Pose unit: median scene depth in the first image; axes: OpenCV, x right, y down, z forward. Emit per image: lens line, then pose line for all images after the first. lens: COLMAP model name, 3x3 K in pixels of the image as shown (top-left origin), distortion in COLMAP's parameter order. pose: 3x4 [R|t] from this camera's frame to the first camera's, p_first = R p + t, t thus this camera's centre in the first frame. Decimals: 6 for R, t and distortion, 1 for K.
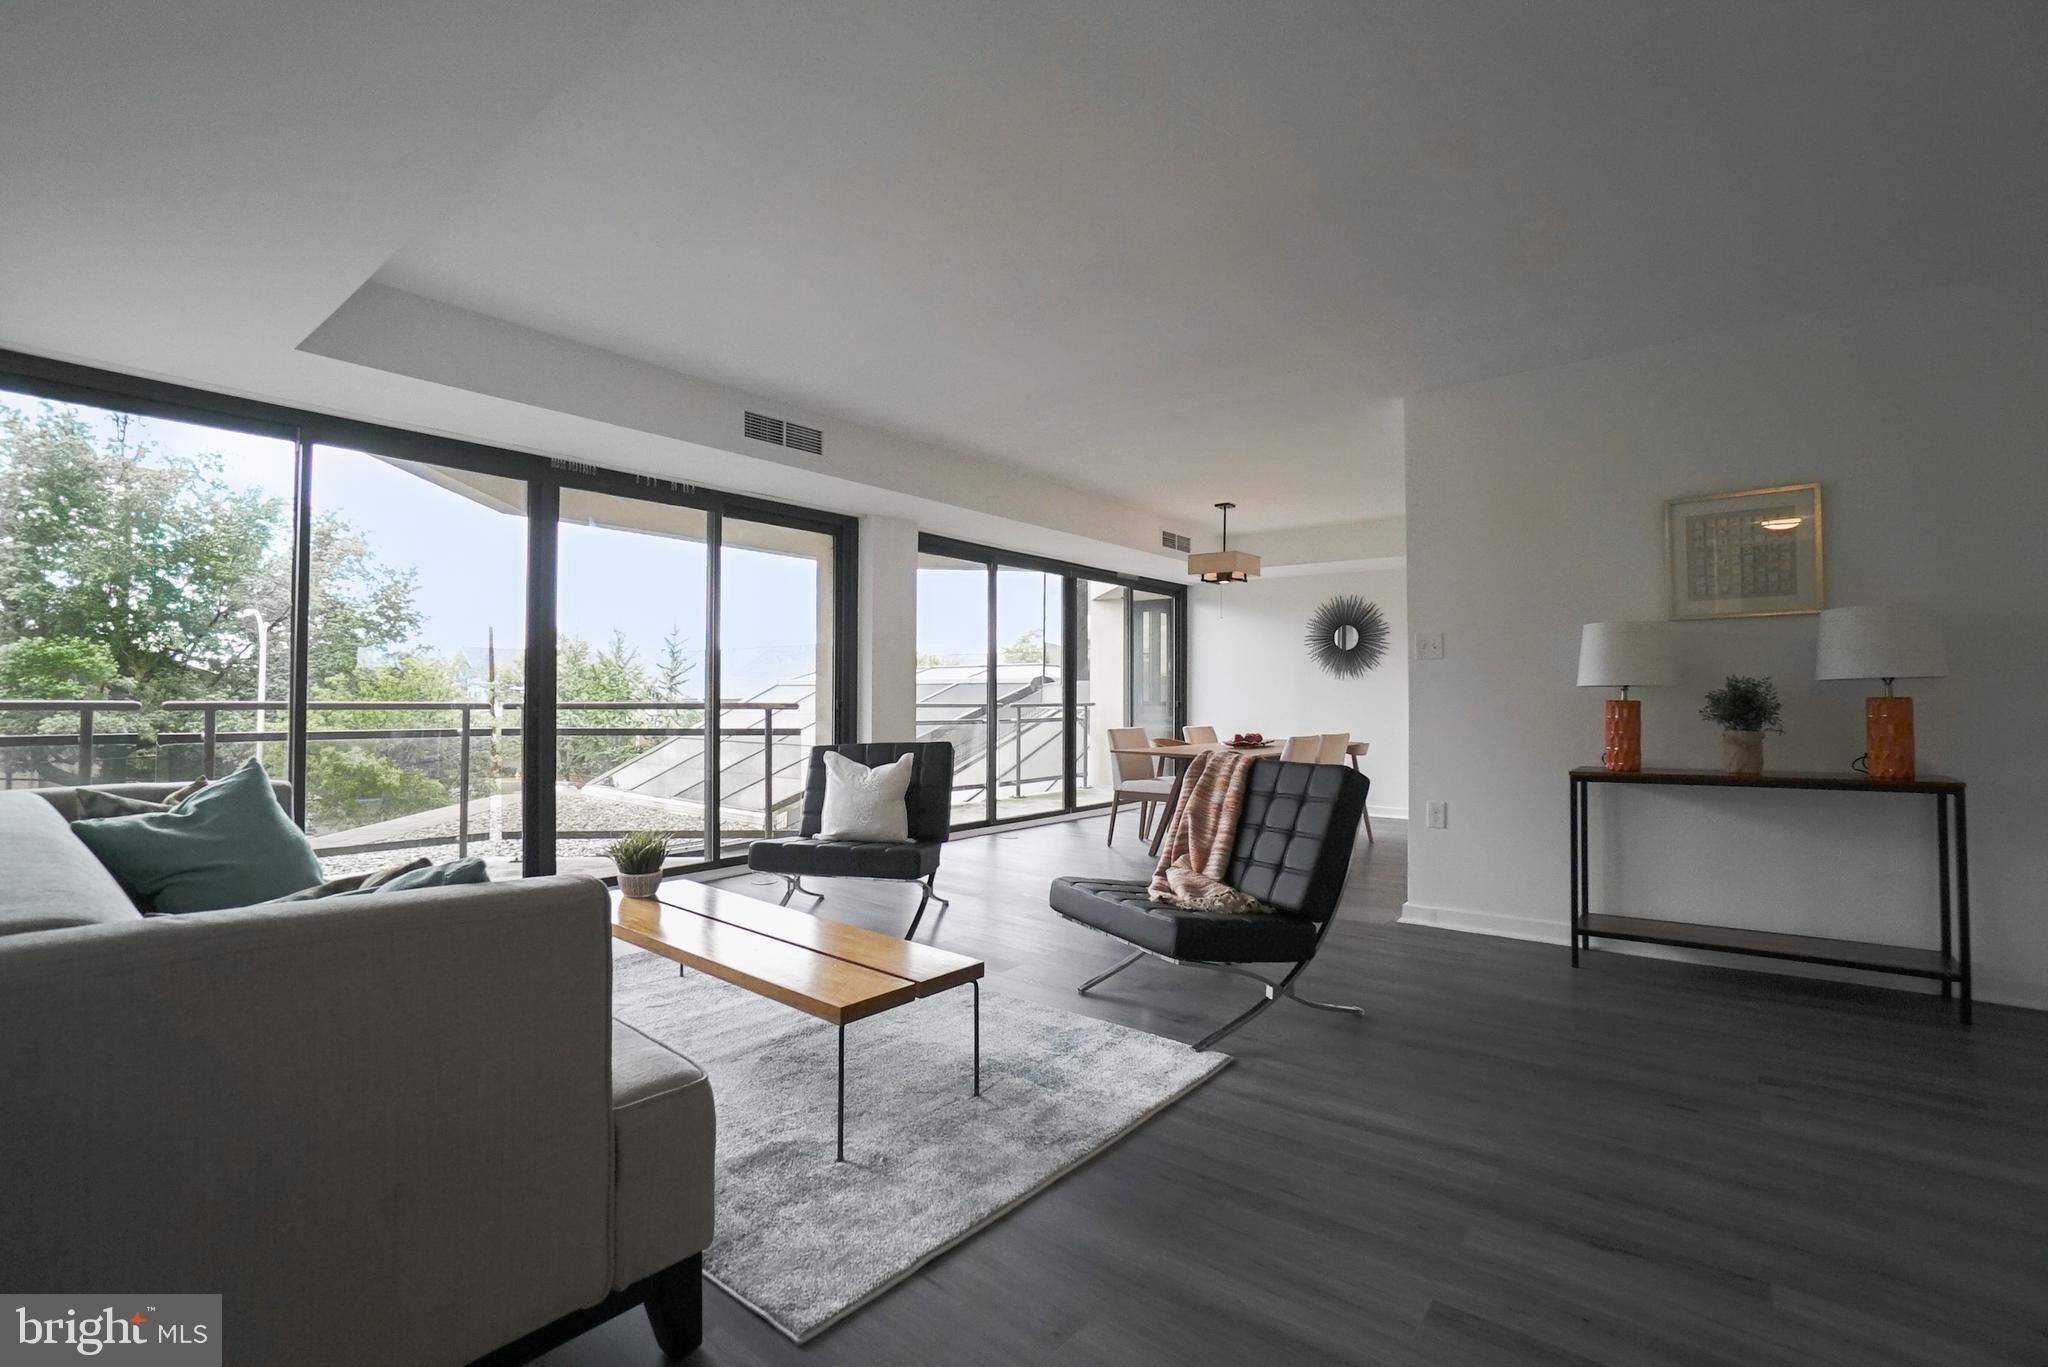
lens RADIAL K [[913.5, 0, 1024.0], [0, 913.5, 683.5], [0, 0, 1]] dist [-0.002322, 0.000012]
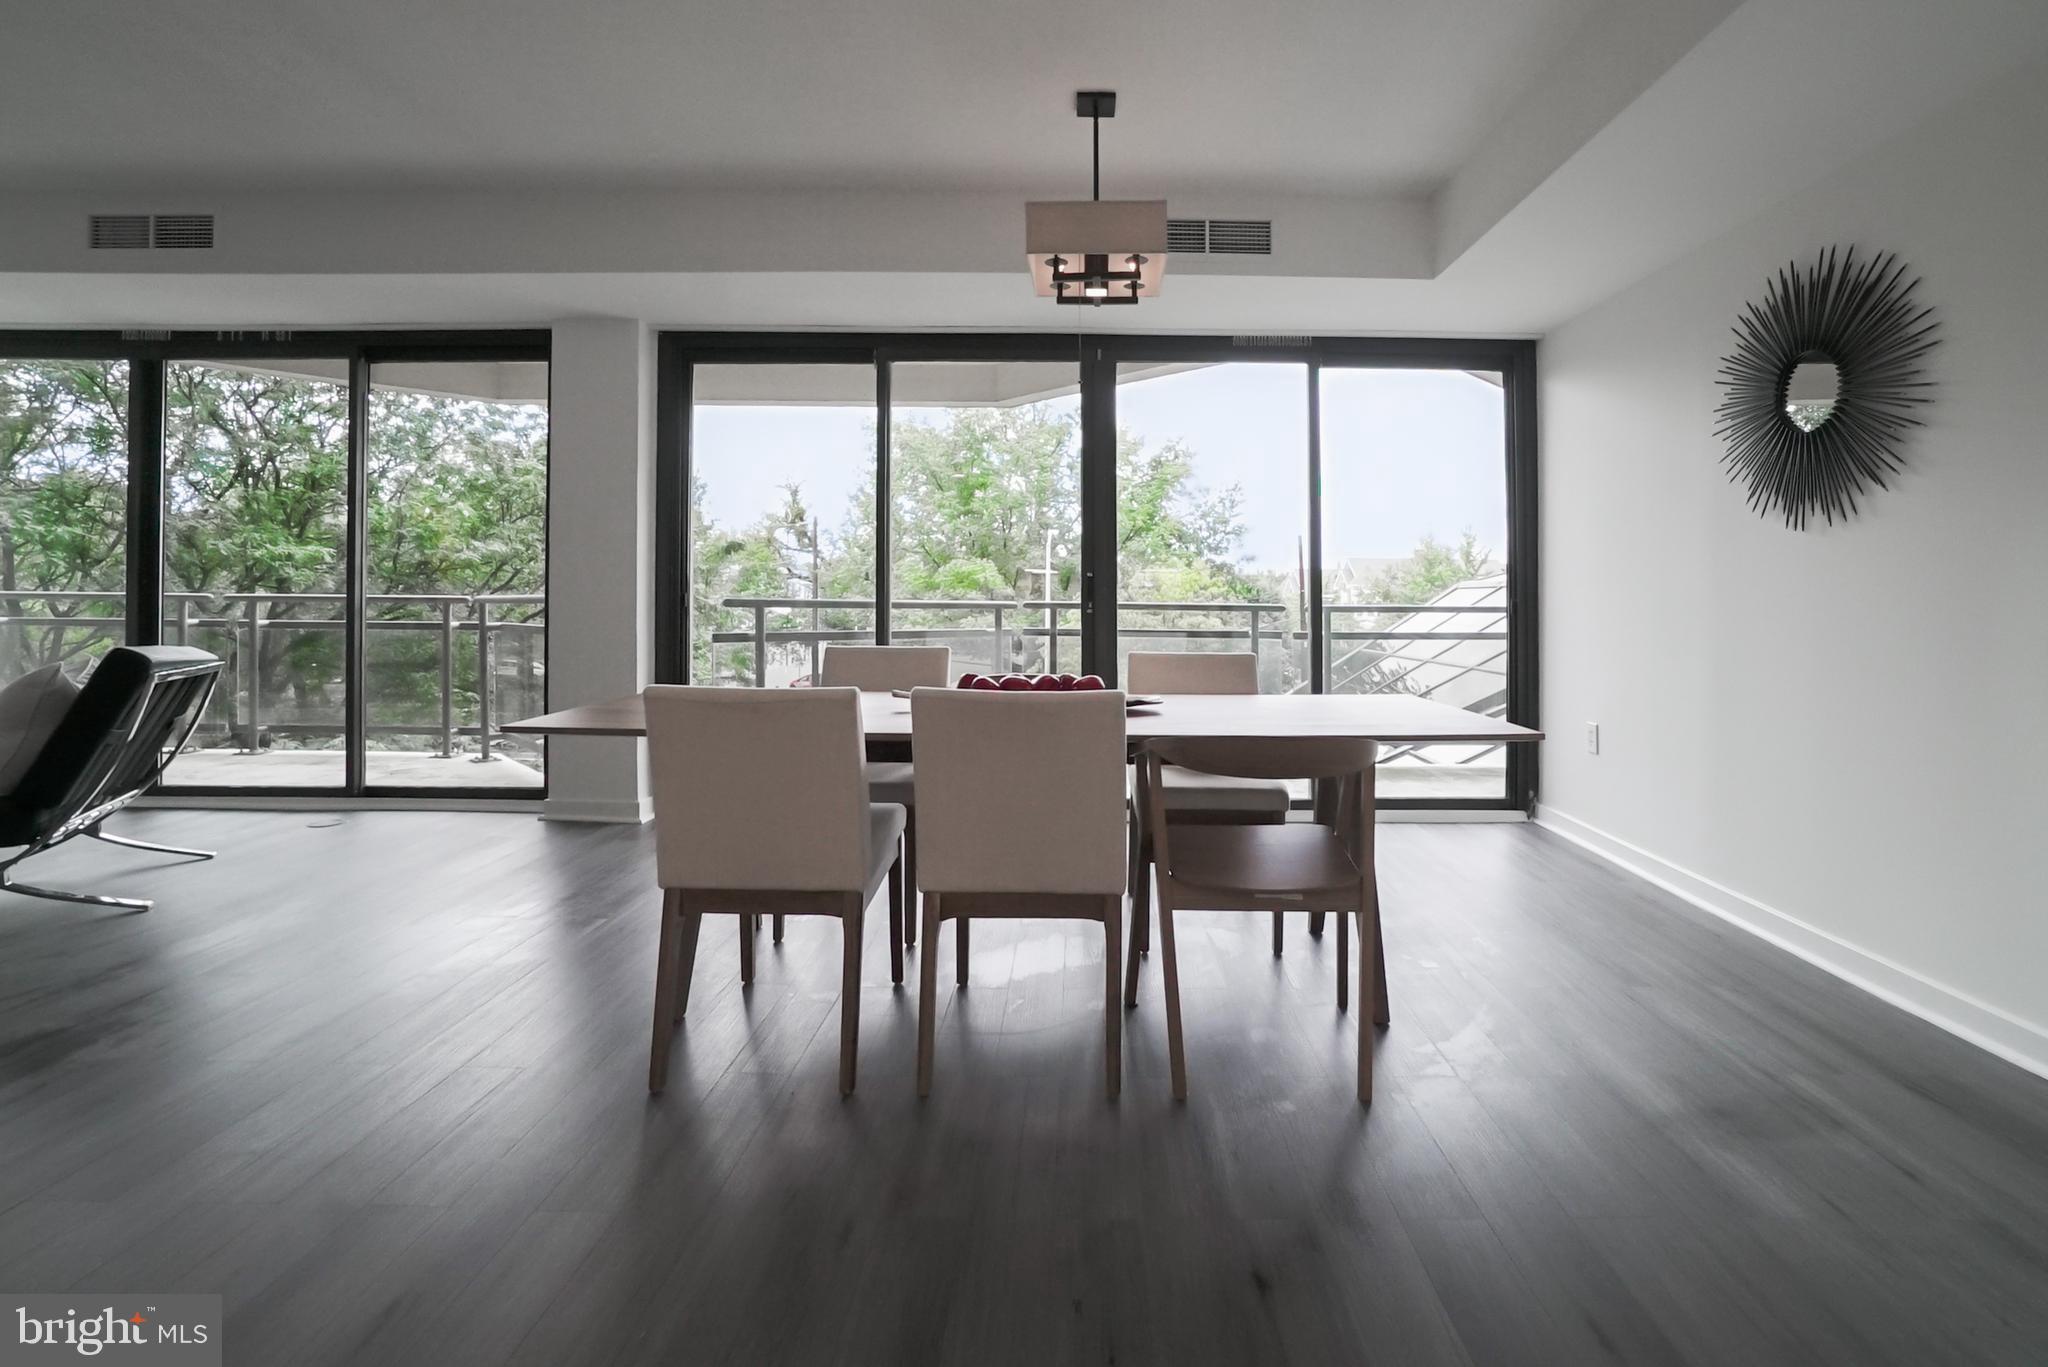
lens RADIAL K [[1010.7, 0, 1078.5], [0, 1010.7, 640.2], [0, 0, 1]] dist [-0.070991, 0.046229]
pose [[0.618049, 0.033233, -0.785437, 0.464469], [0.008738, 0.998754, 0.049135, 0.015177], [0.786091, -0.037231, 0.616988, 0.590630]]
